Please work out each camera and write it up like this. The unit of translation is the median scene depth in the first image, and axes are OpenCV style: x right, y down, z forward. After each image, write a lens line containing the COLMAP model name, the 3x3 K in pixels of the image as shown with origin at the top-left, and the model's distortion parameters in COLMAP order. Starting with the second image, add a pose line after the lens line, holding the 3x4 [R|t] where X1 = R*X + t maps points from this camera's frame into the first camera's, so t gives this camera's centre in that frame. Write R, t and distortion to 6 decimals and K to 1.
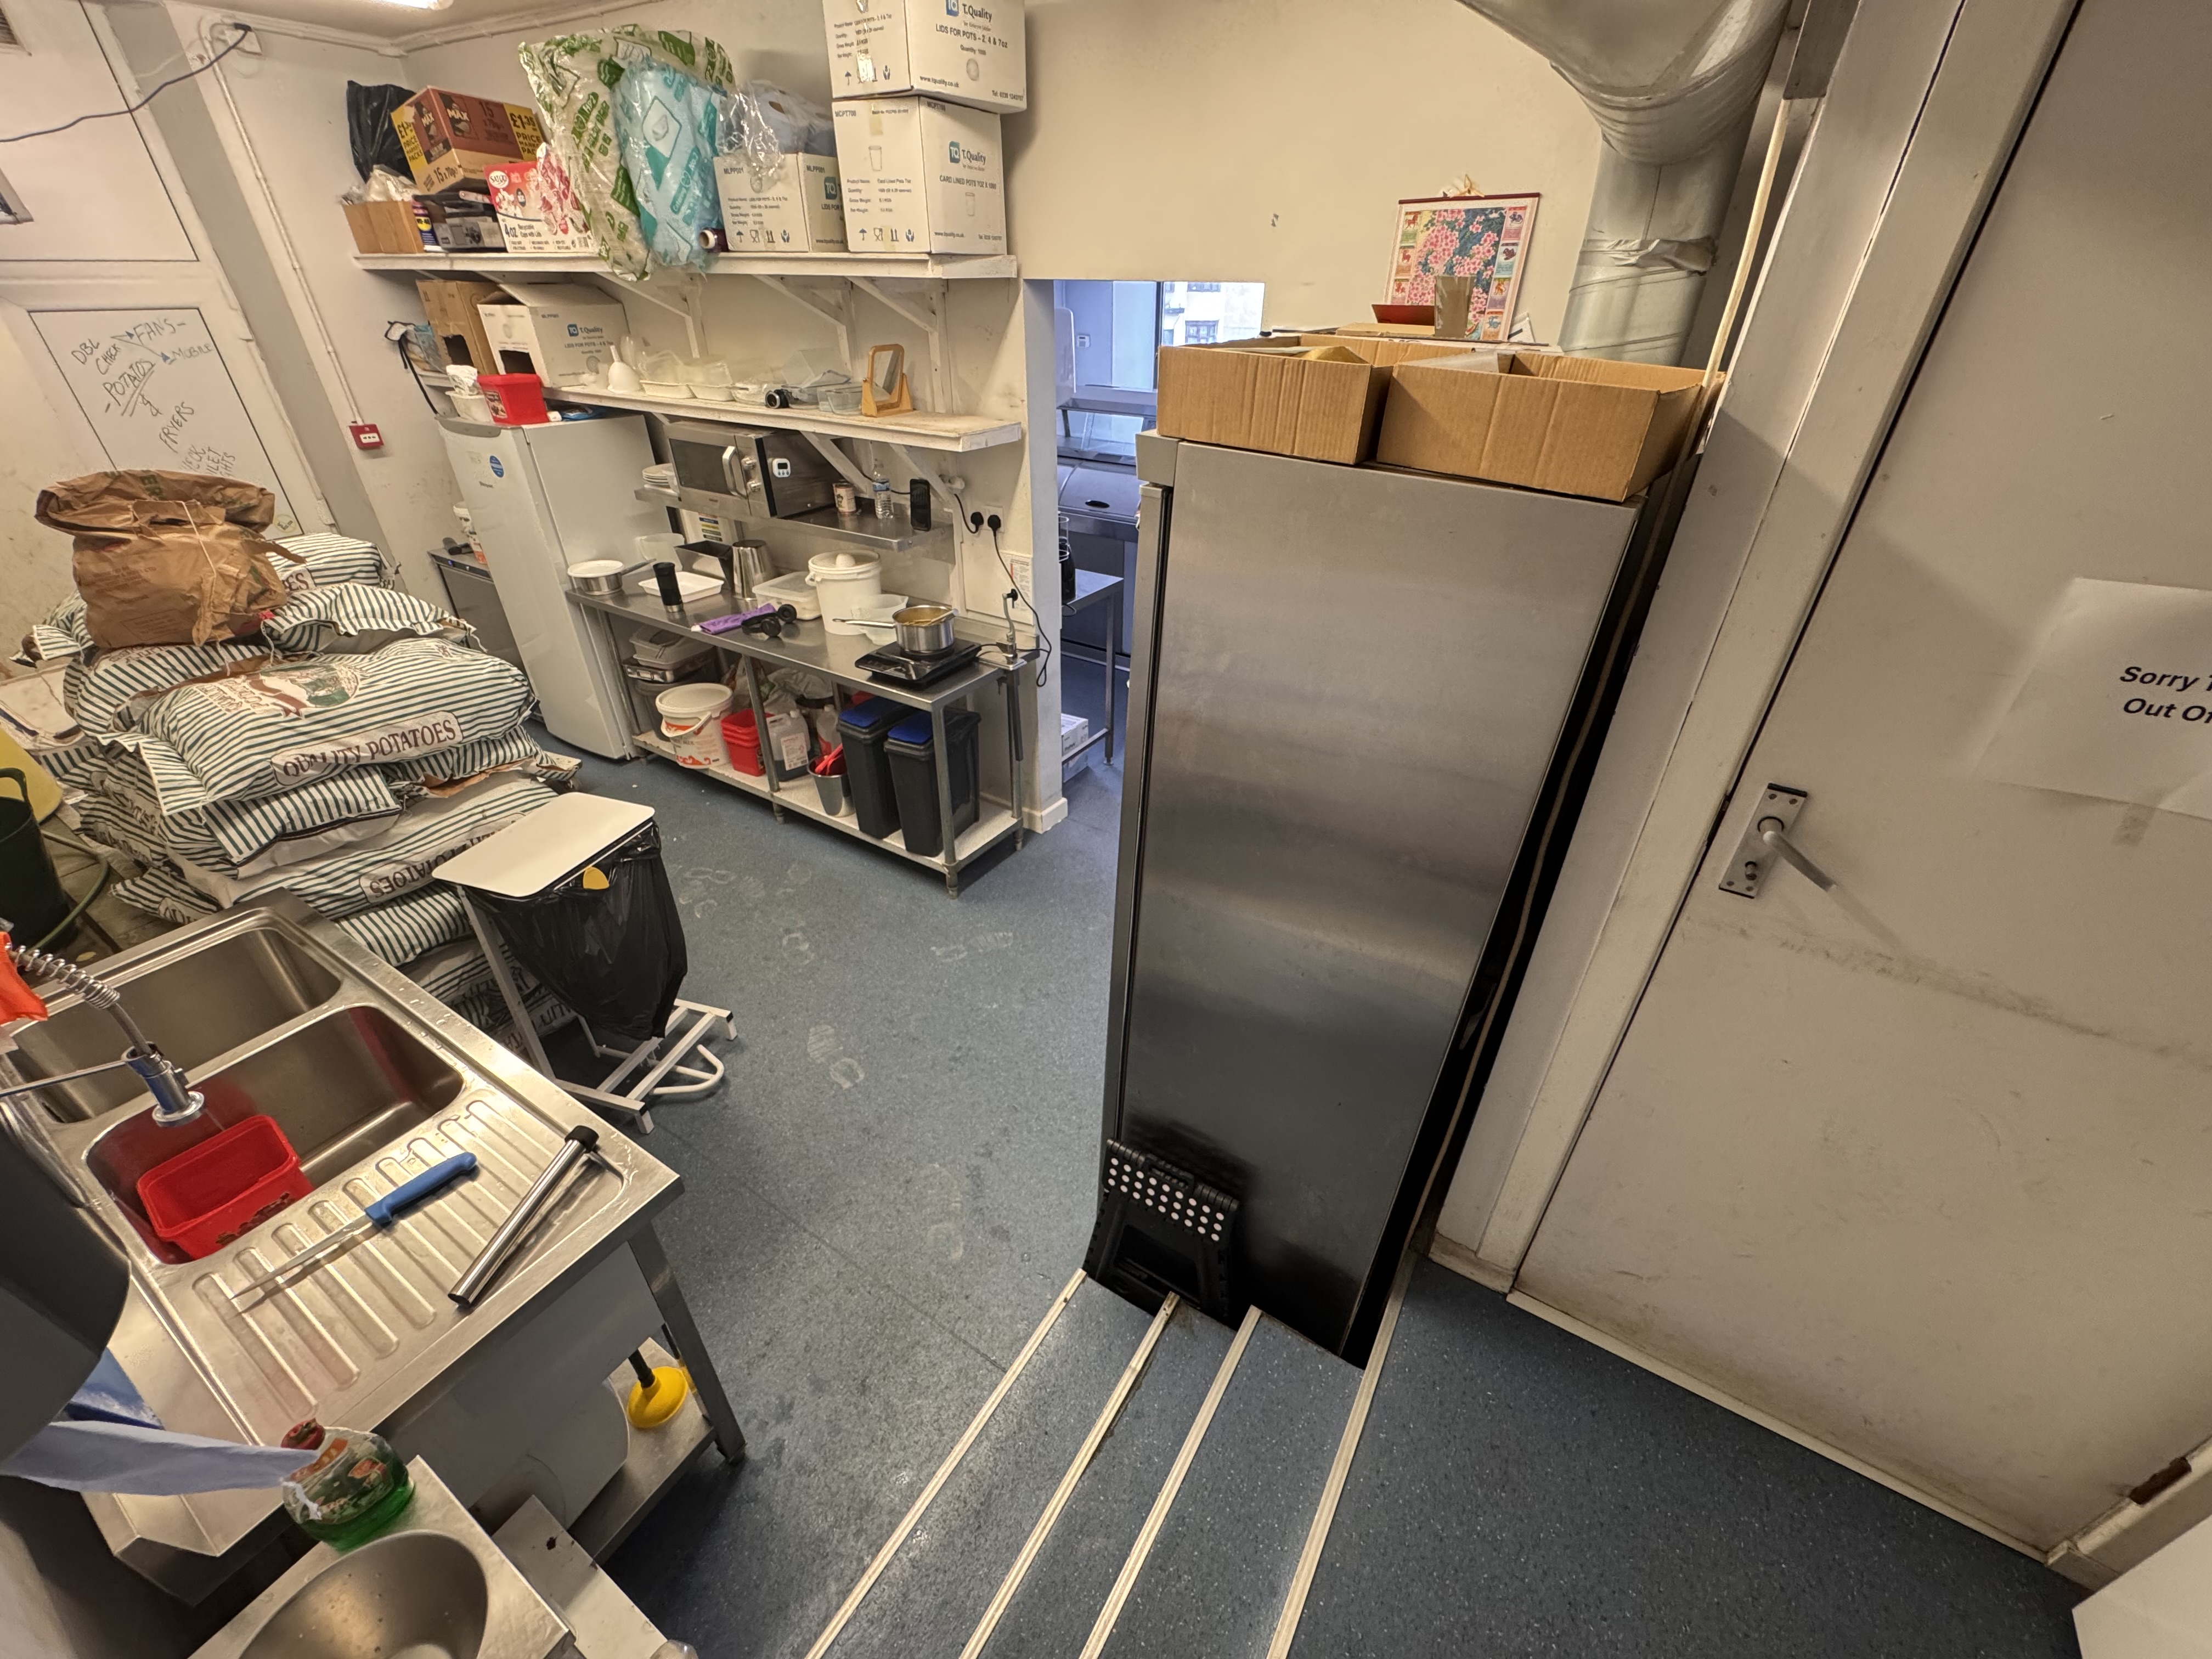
lens RADIAL K [[878.5, 0, 1105.7], [0, 878.5, 828.4], [0, 0, 1]] dist [-0.003920, 0.000607]
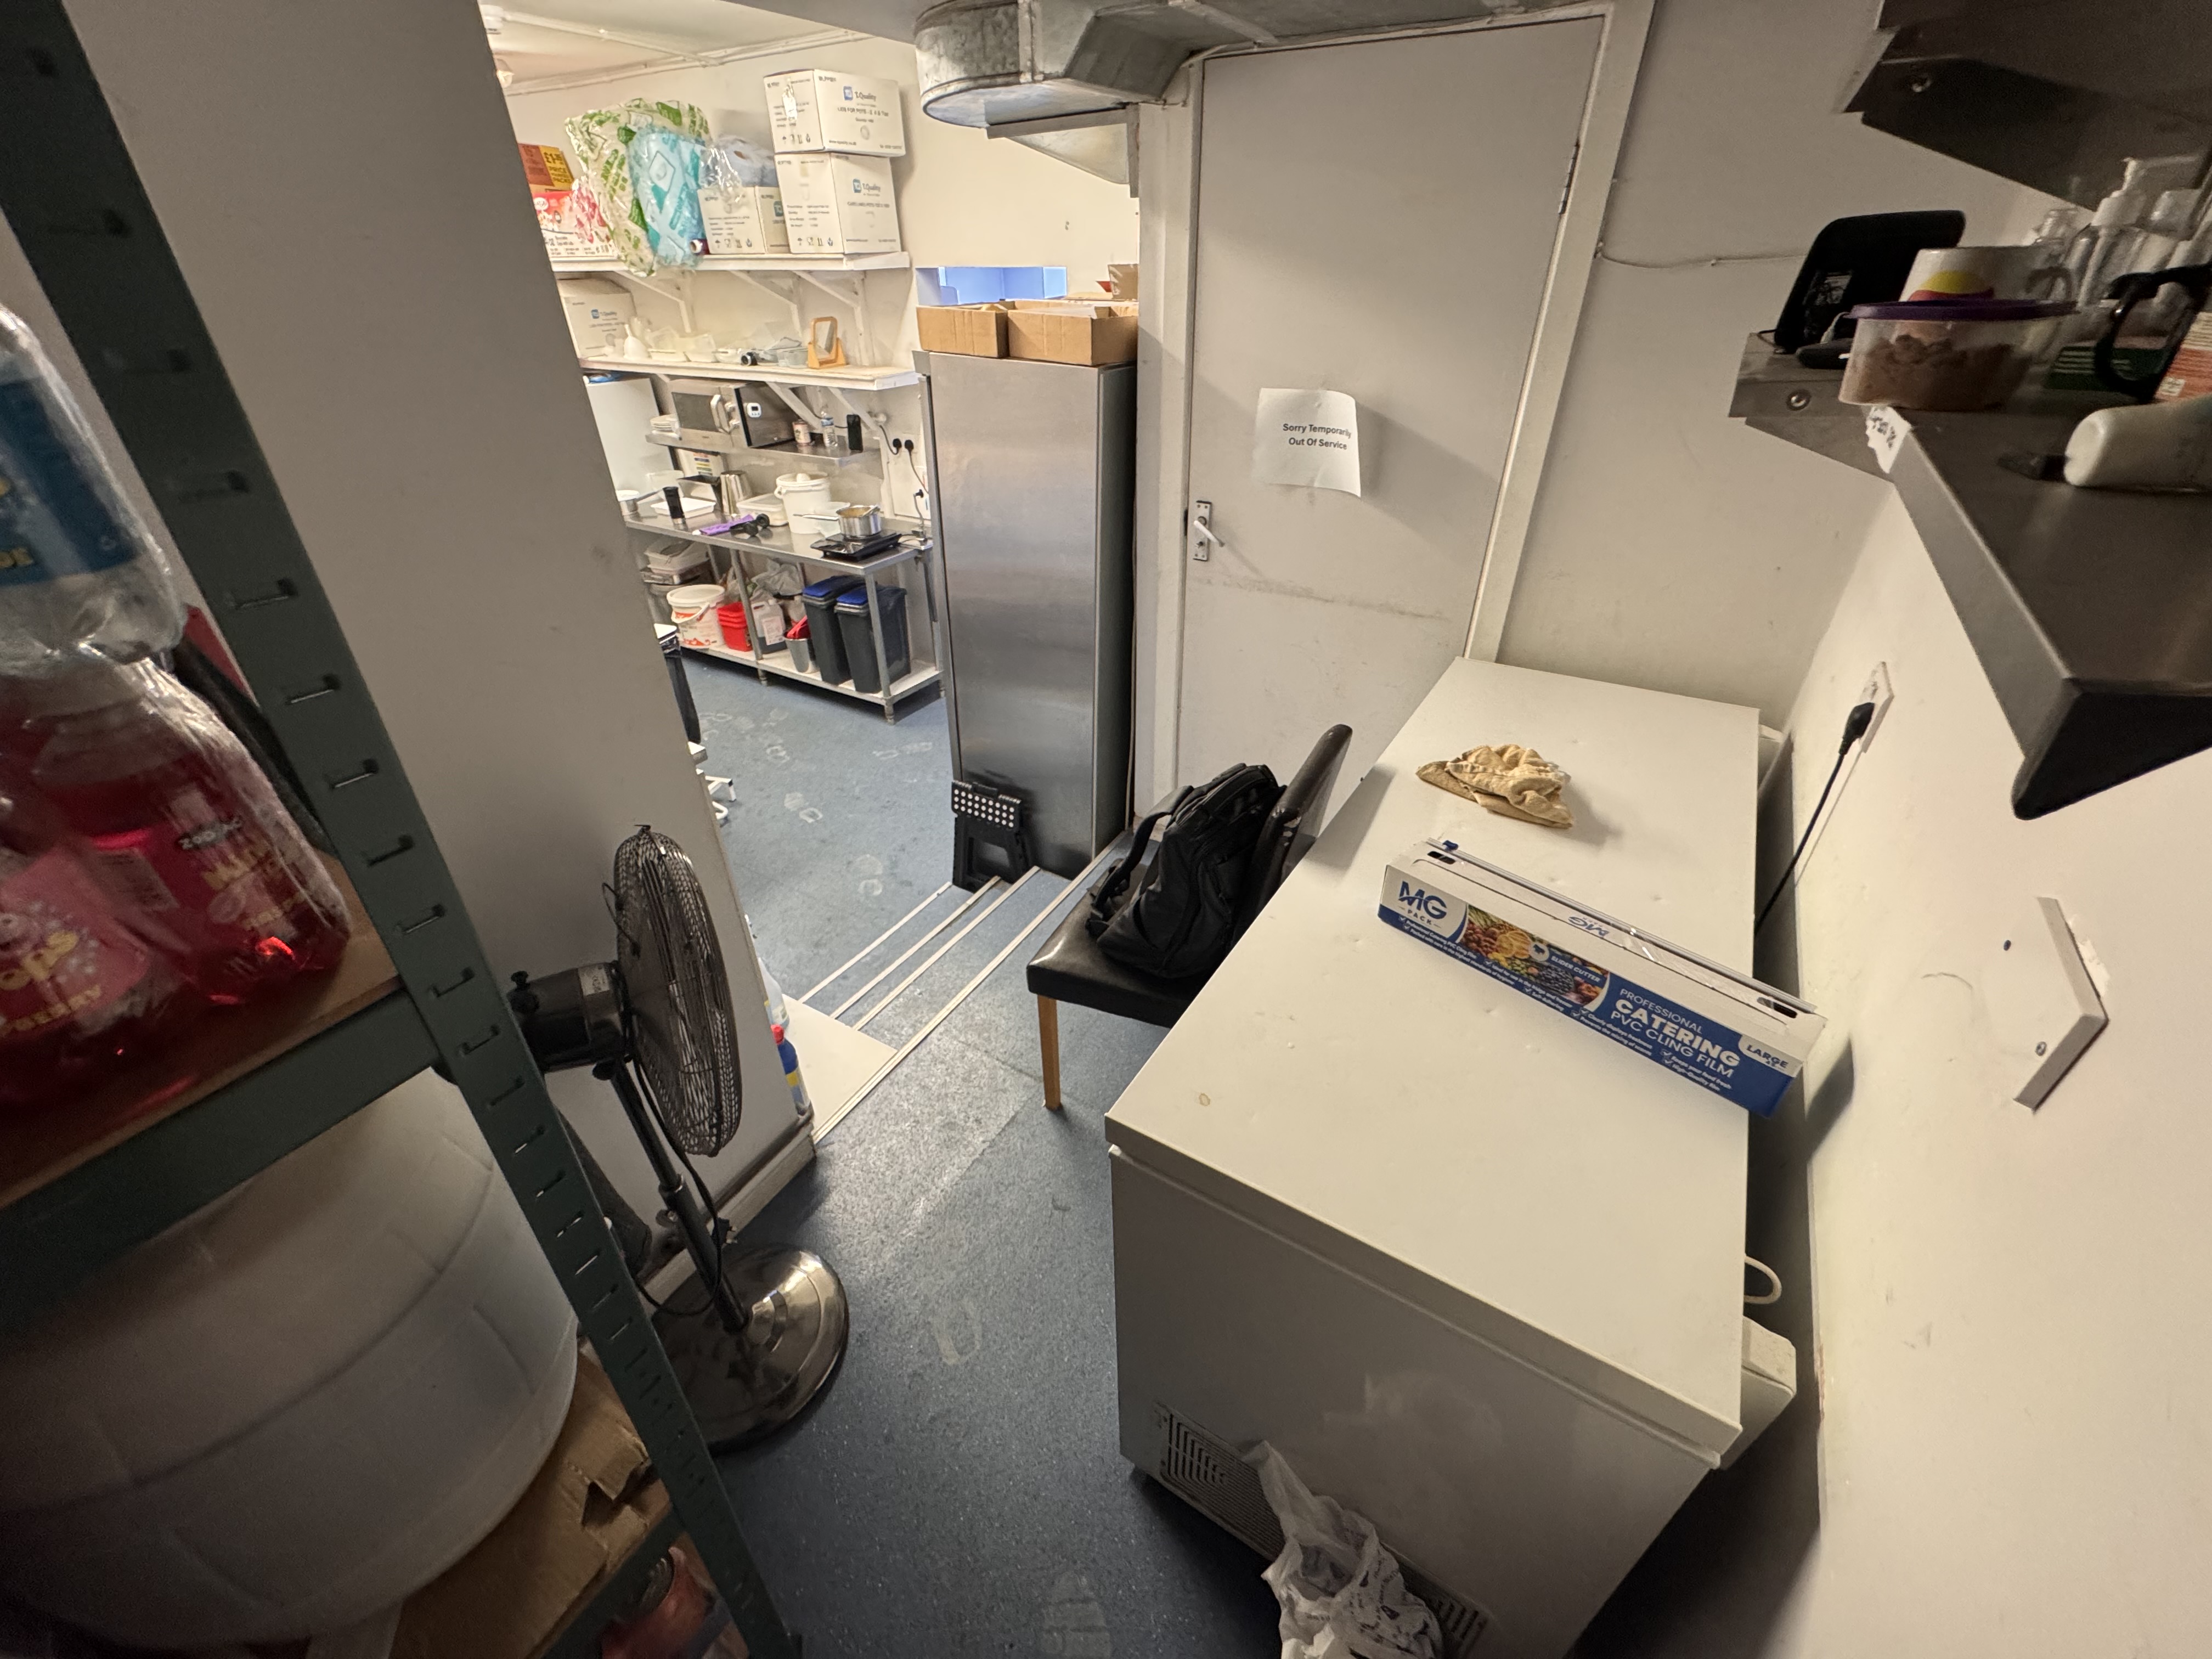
lens RADIAL K [[878.5, 0, 1106.6], [0, 878.5, 829.8], [0, 0, 1]] dist [-0.003920, 0.000607]
pose [[0.999615, -0.027746, 0.000947, 0.190746], [0.027719, 0.999379, 0.021743, 0.270469], [-0.001550, -0.021709, 0.999763, -0.455510]]
